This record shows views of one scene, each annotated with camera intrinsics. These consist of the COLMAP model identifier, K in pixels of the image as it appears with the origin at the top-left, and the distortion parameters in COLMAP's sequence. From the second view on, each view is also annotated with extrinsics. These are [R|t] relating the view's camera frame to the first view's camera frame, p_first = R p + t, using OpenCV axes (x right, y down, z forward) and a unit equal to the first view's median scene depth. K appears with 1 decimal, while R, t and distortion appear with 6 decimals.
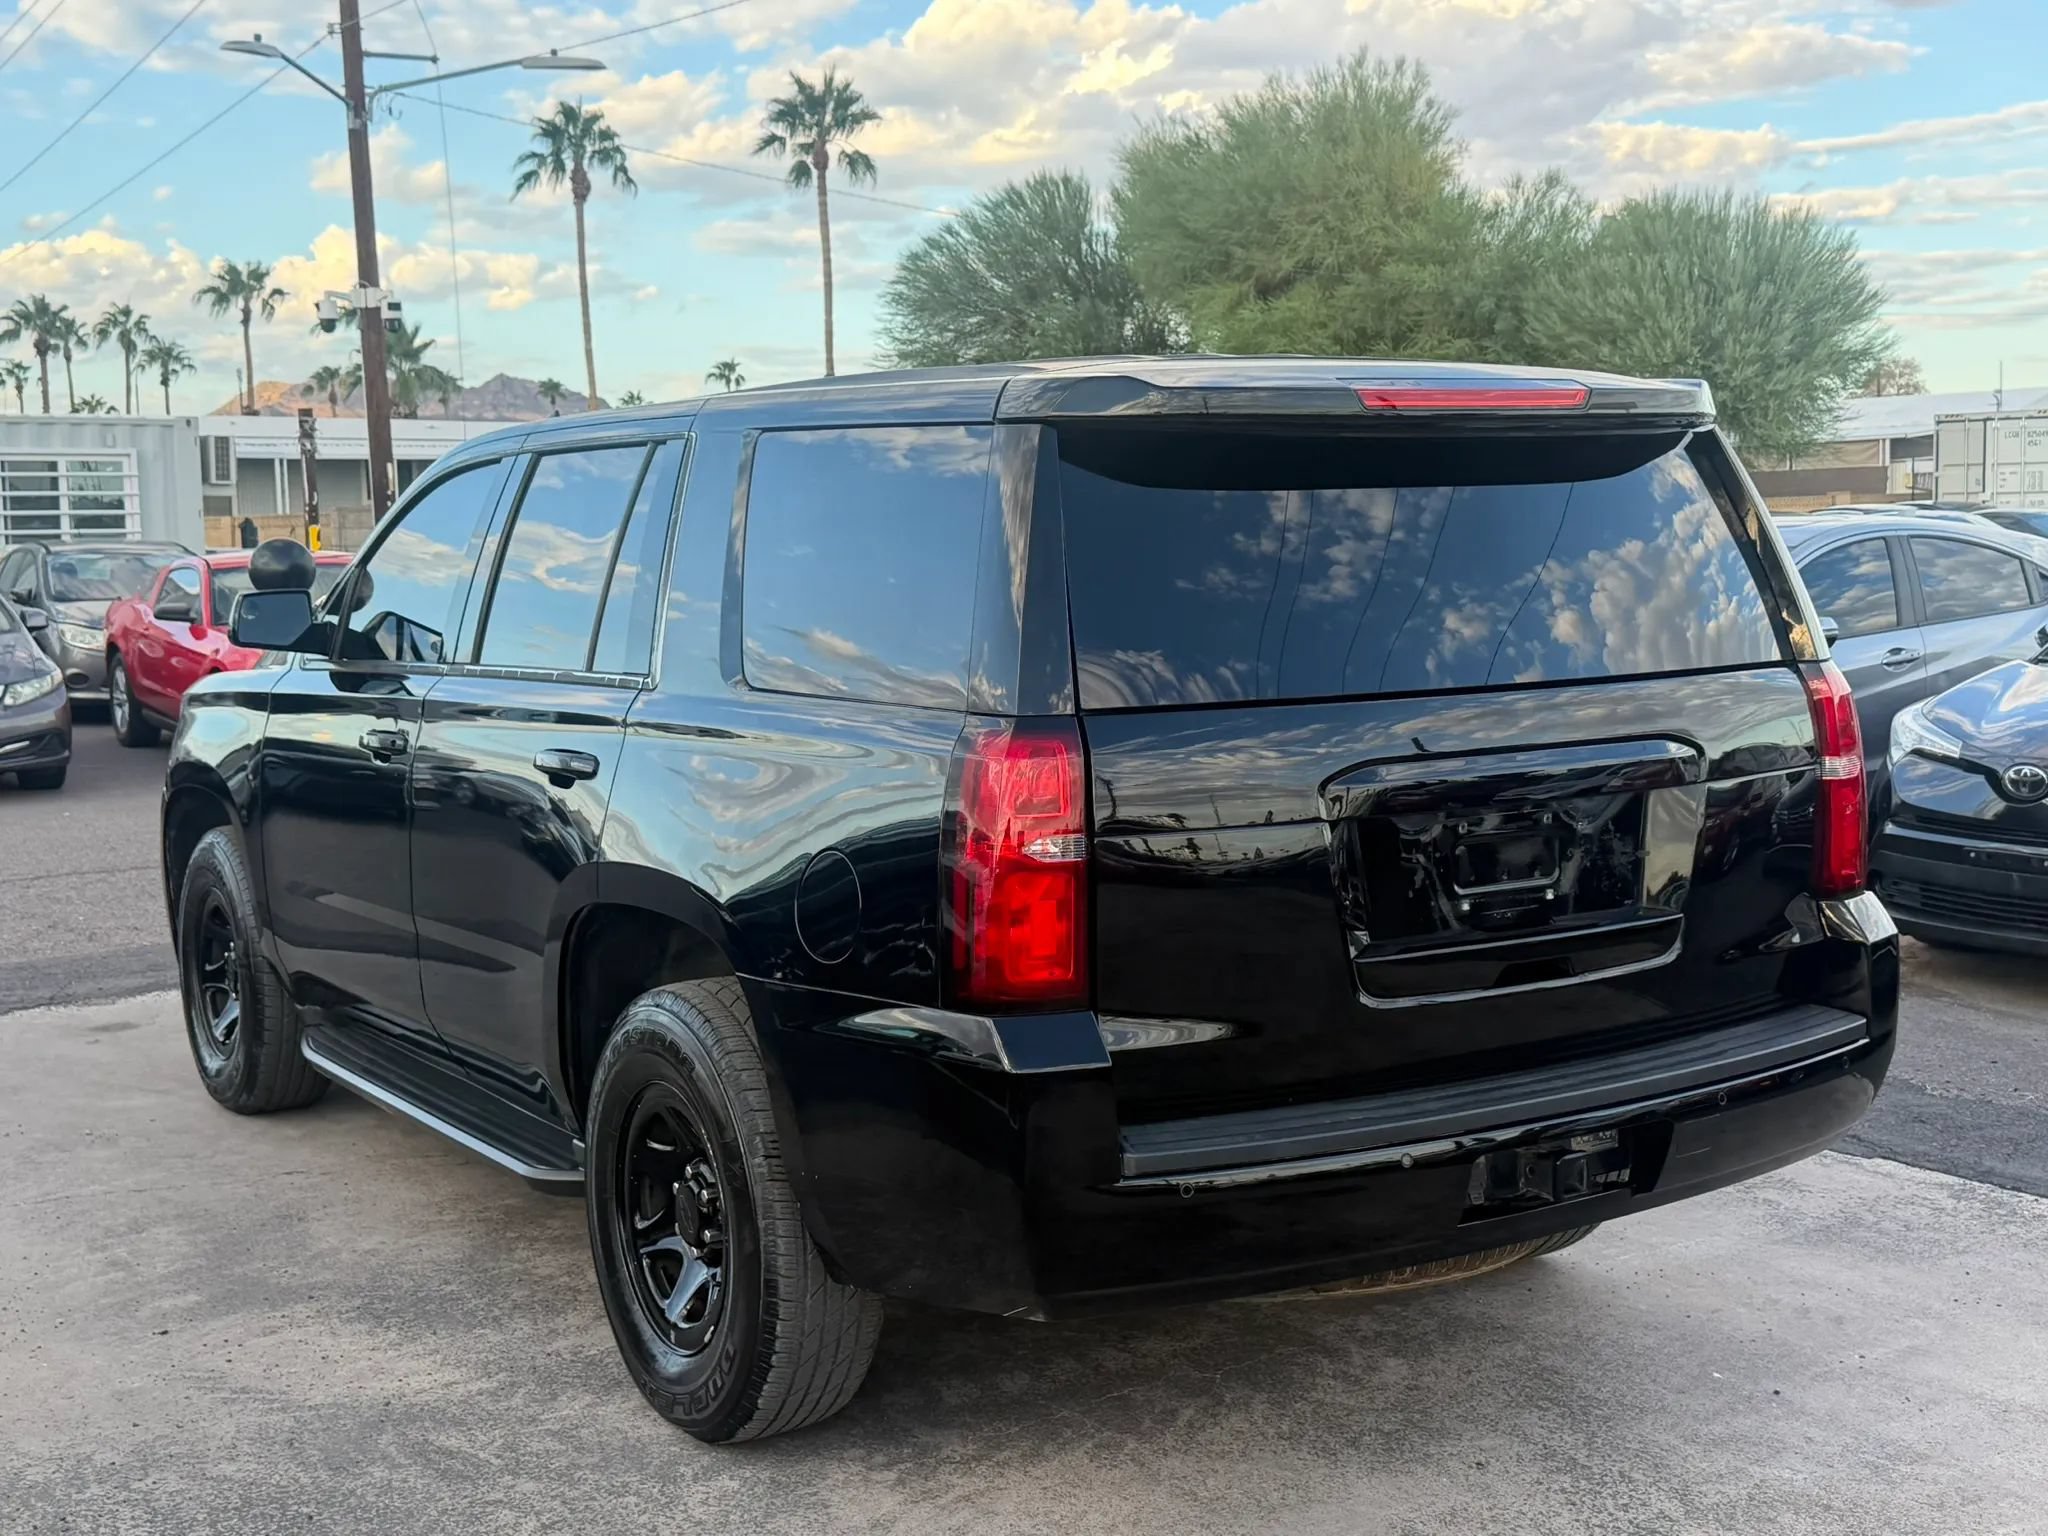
lens RADIAL K [[2445.2, 0, 1024.0], [0, 2445.2, 768.0], [0, 0, 1]] dist [0.231045, -0.574282]
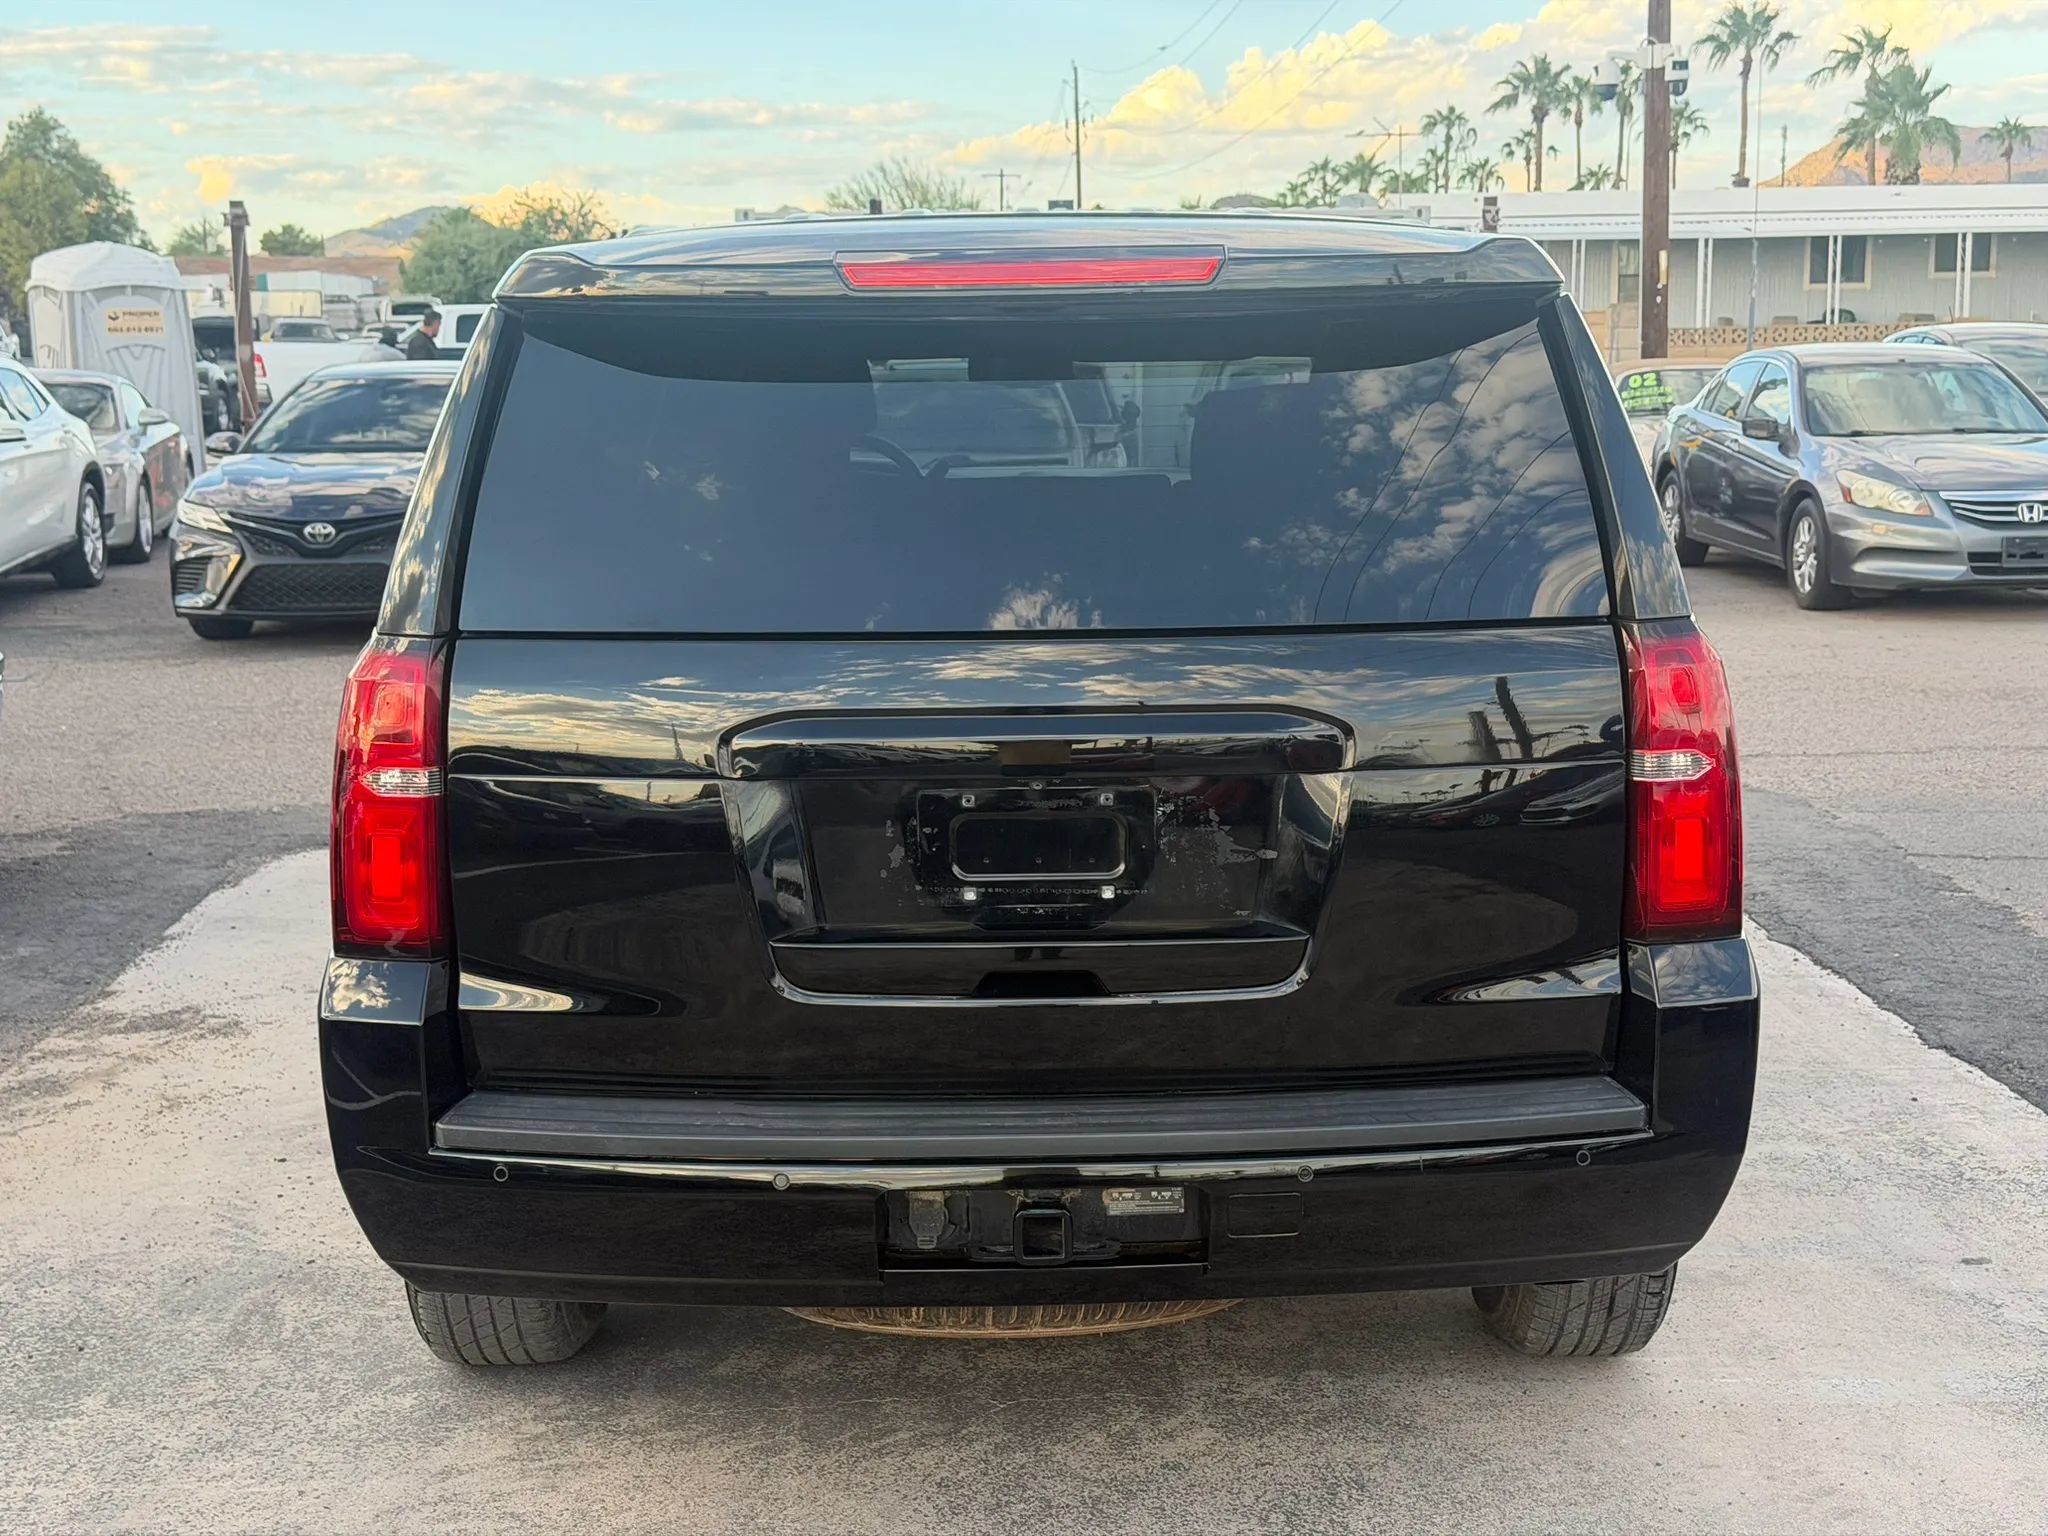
lens RADIAL K [[2842.9, 0, 1030.0], [0, 2842.9, 783.3], [0, 0, 1]] dist [0.197772, -0.382127]
pose [[0.845418, 0.093277, -0.525897, 0.597387], [-0.058317, 0.994866, 0.082708, -0.052944], [0.530912, -0.039254, 0.846517, 0.173613]]
